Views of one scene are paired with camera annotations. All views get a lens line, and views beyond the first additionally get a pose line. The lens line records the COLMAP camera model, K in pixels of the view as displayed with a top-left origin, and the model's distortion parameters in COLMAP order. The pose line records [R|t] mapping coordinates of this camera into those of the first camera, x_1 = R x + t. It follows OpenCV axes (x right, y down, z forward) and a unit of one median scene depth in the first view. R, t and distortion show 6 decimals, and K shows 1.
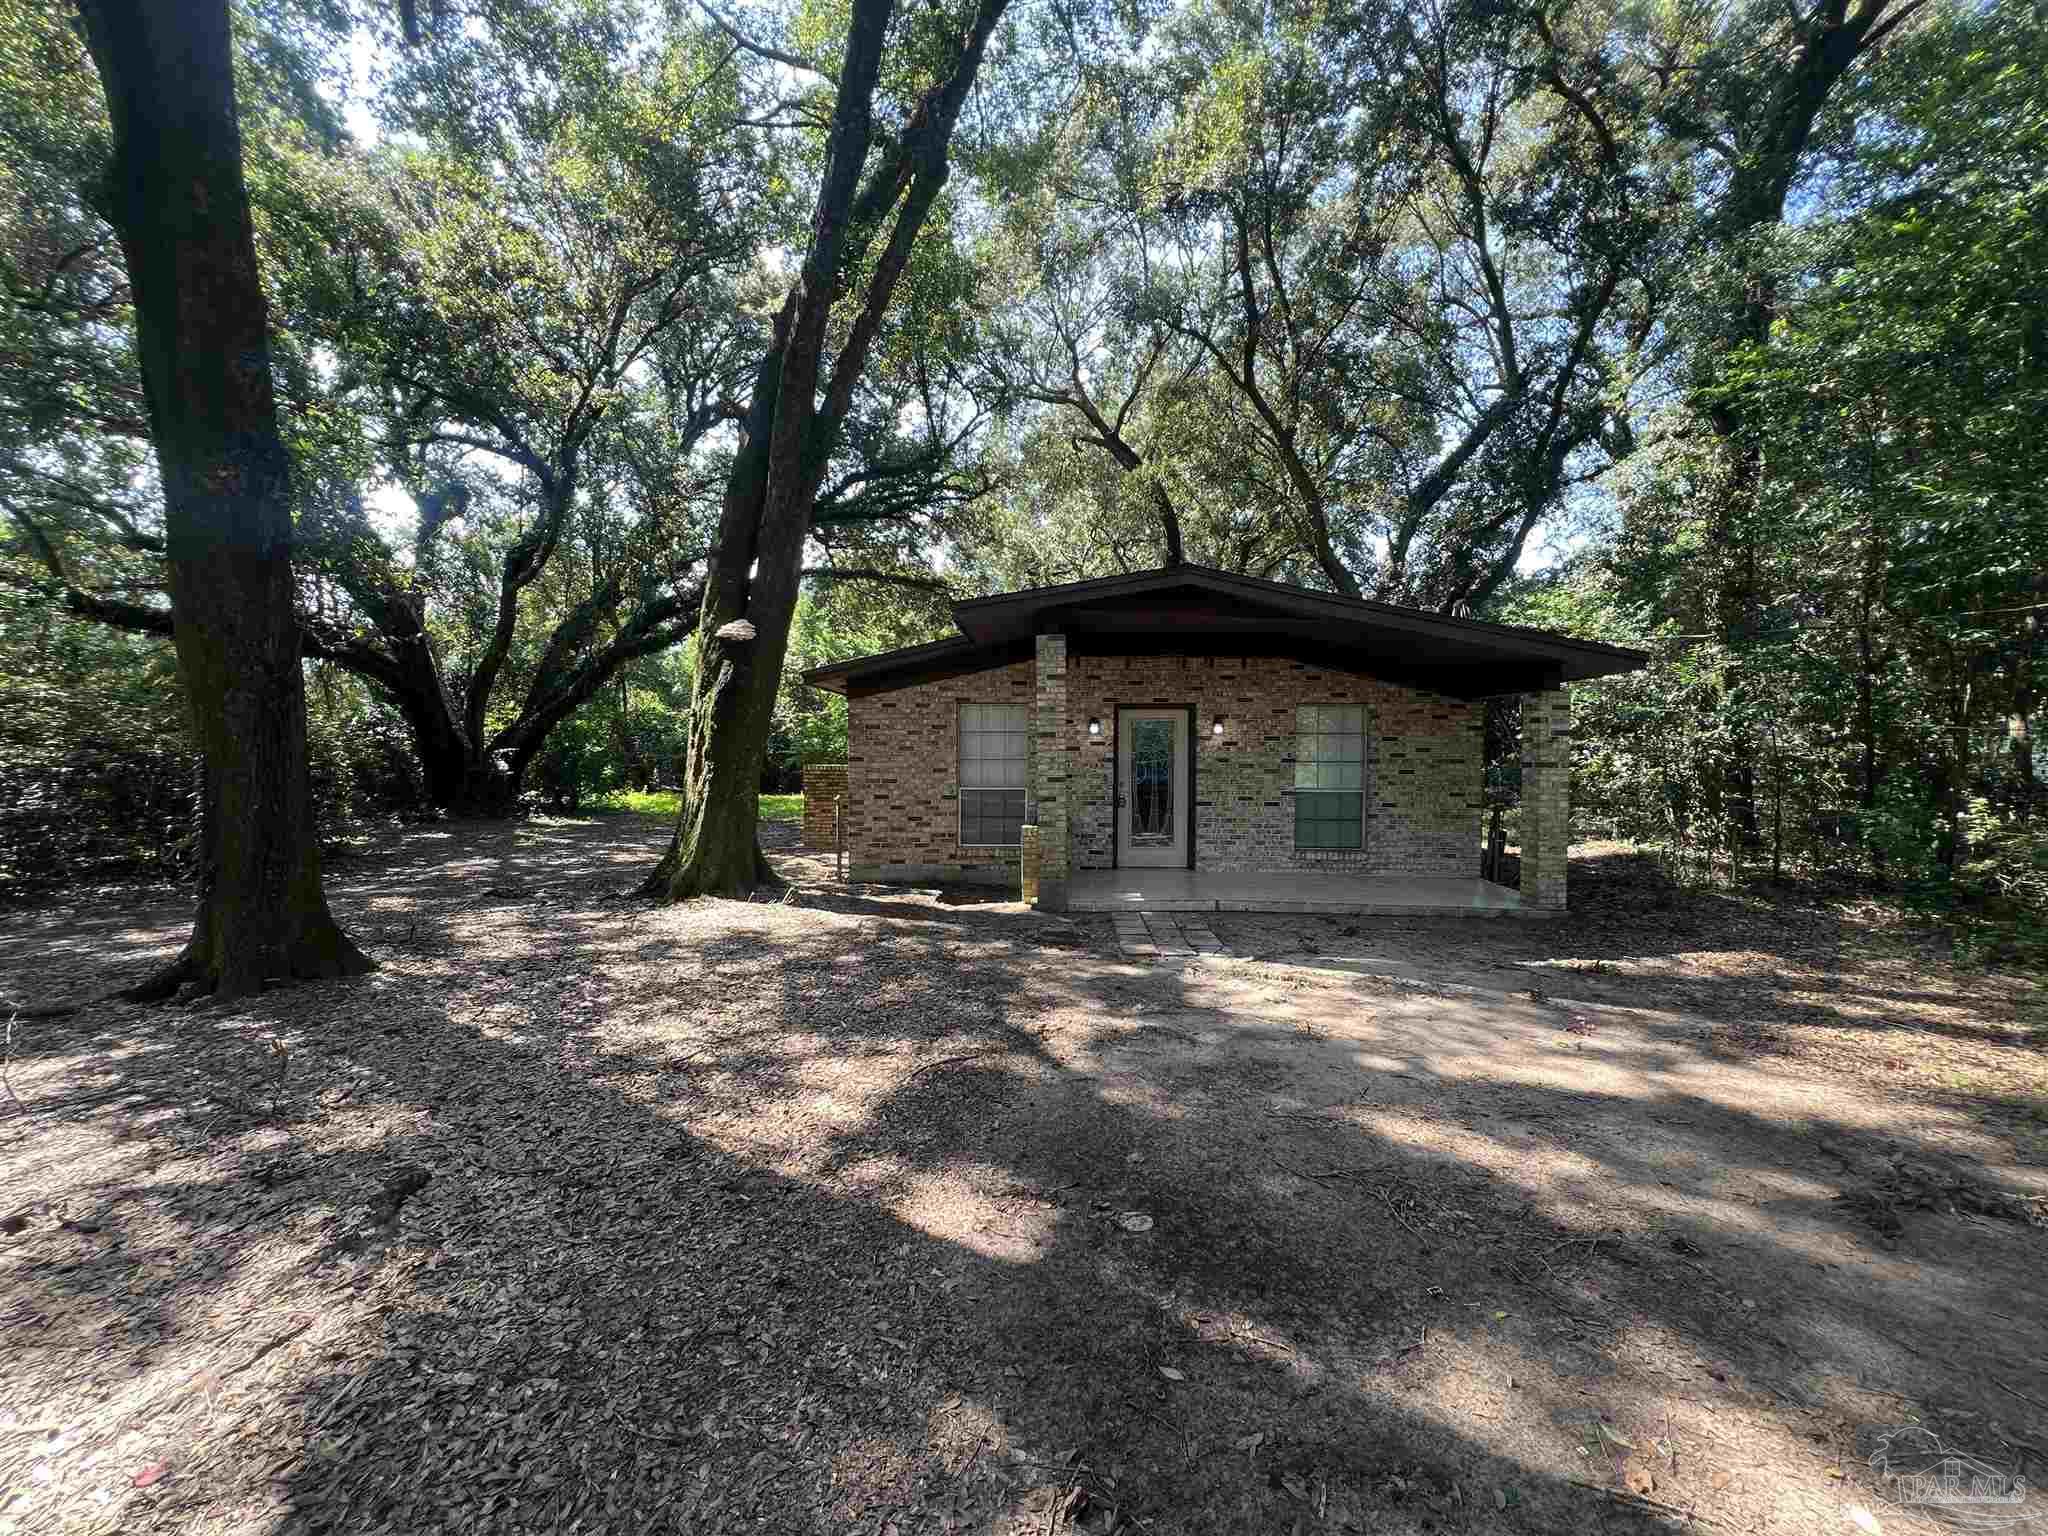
lens RADIAL K [[825.4, 0, 1024.5], [0, 825.4, 764.1], [0, 0, 1]] dist [0.000467, 0.000029]
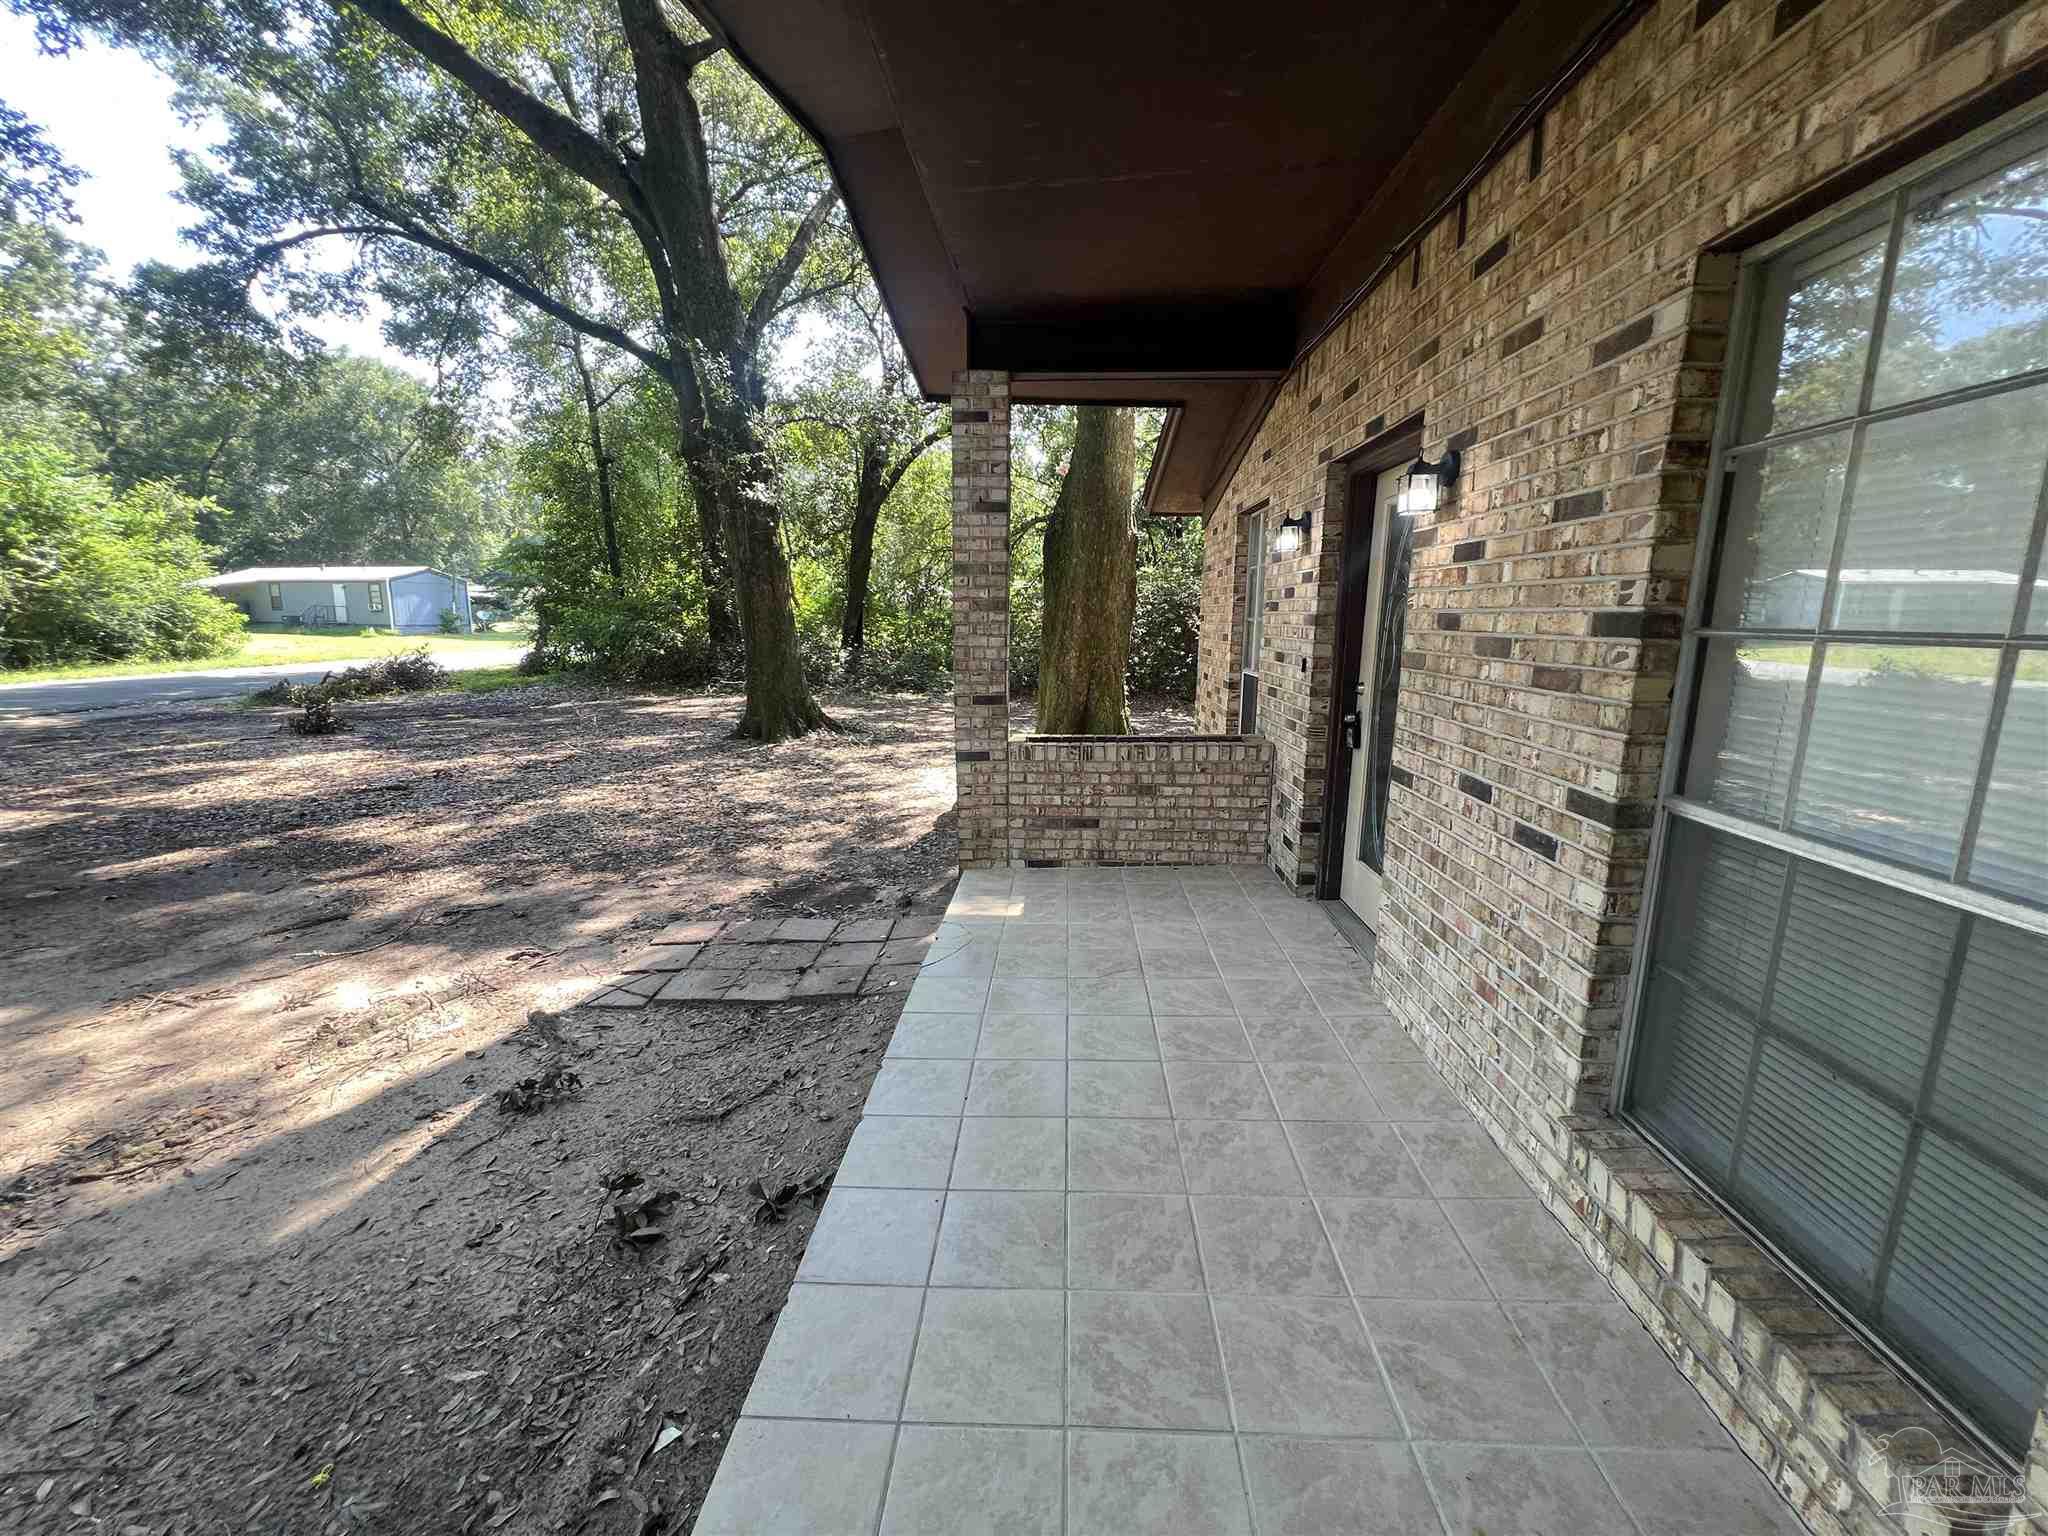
lens RADIAL K [[825.4, 0, 1030.0], [0, 825.4, 771.8], [0, 0, 1]] dist [0.000467, 0.000029]
pose [[-0.009776, 0.188120, -0.982097, 0.704475], [-0.008372, 0.982095, 0.188202, -0.008373], [0.999917, 0.010062, -0.008026, 1.233484]]
